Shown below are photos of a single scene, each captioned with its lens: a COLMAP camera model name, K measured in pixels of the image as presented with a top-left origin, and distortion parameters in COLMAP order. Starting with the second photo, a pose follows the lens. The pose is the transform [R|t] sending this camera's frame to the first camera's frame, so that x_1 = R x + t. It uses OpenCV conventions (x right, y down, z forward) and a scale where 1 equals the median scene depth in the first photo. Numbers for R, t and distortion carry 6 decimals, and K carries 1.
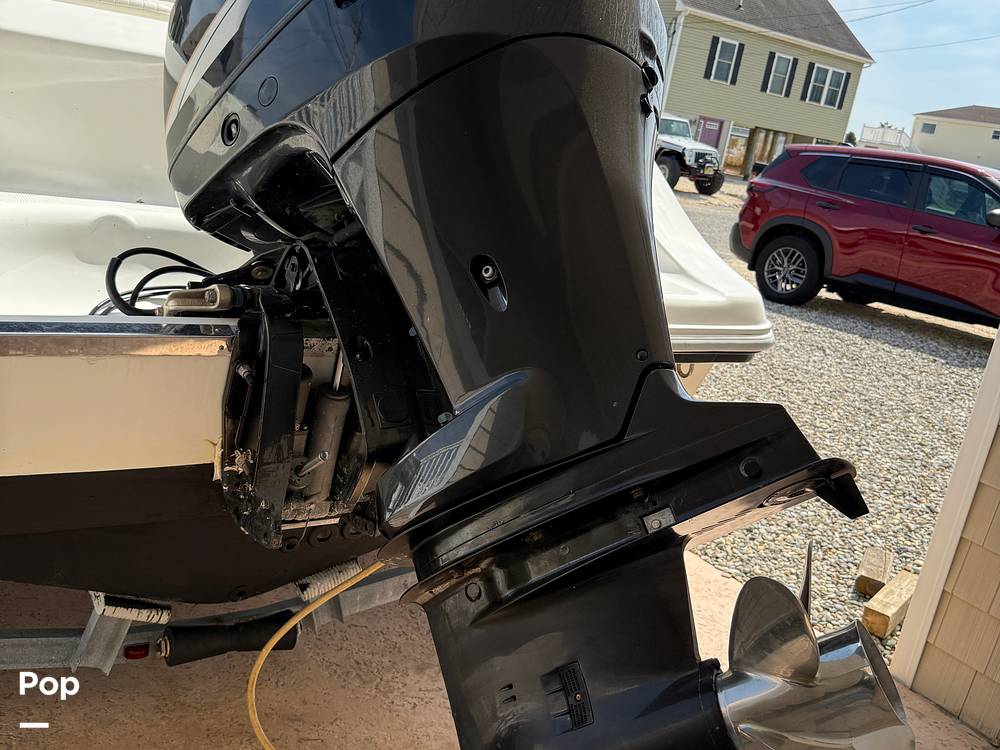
lens RADIAL K [[940.8, 0, 500.0], [0, 940.8, 375.0], [0, 0, 1]] dist [0.039527, -0.004668]
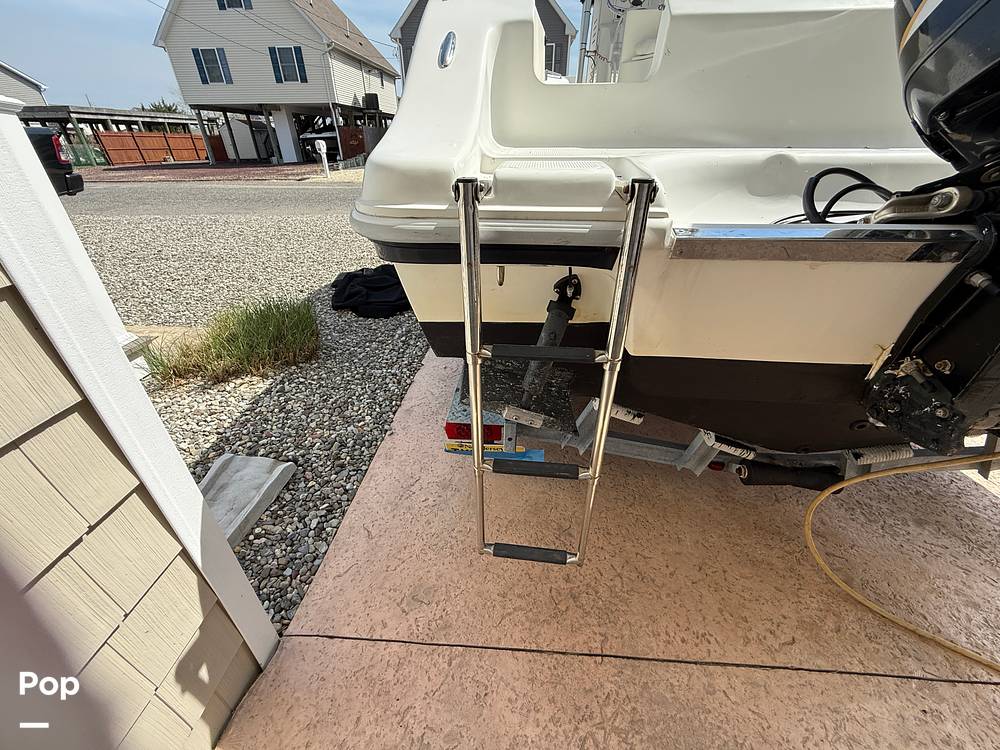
lens RADIAL K [[399.3, 0, 500.0], [0, 399.3, 375.0], [0, 0, 1]] dist [0.001574, -0.000059]
pose [[0.783428, 0.156235, -0.601524, -0.313757], [-0.037295, 0.977960, 0.205434, 0.019922], [0.620362, -0.138509, 0.771988, 0.303332]]
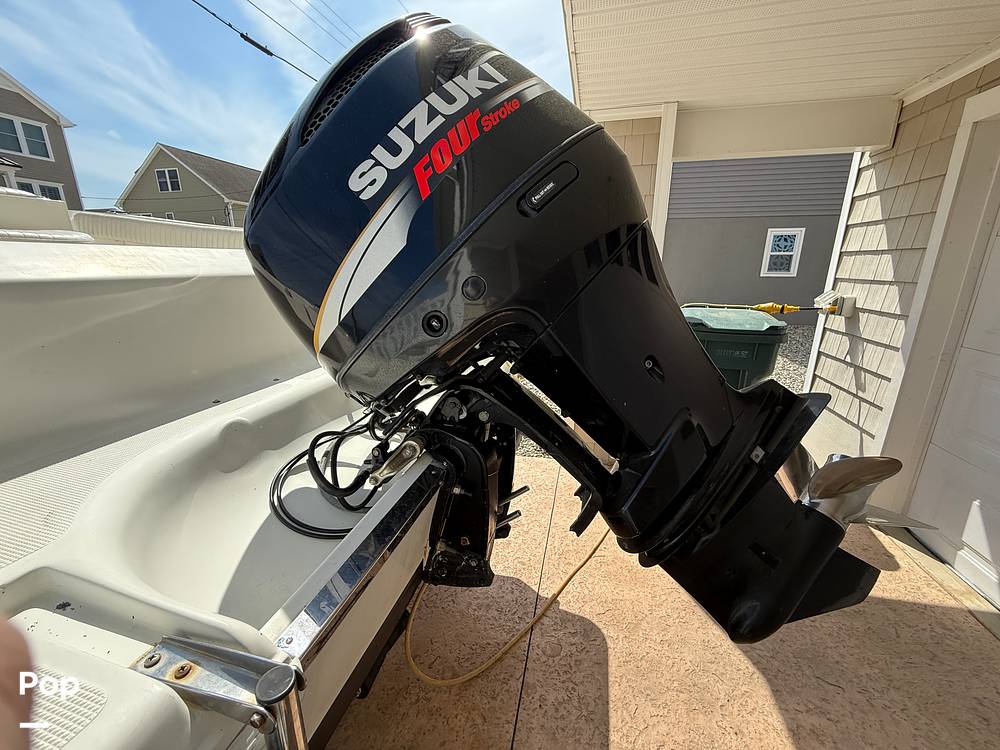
lens RADIAL K [[399.3, 0, 500.0], [0, 399.3, 375.0], [0, 0, 1]] dist [0.001574, -0.000059]
pose [[0.721033, -0.344641, 0.601111, -0.413166], [0.307277, 0.936599, 0.168411, -0.189880], [-0.621041, 0.063278, 0.781219, 0.400972]]
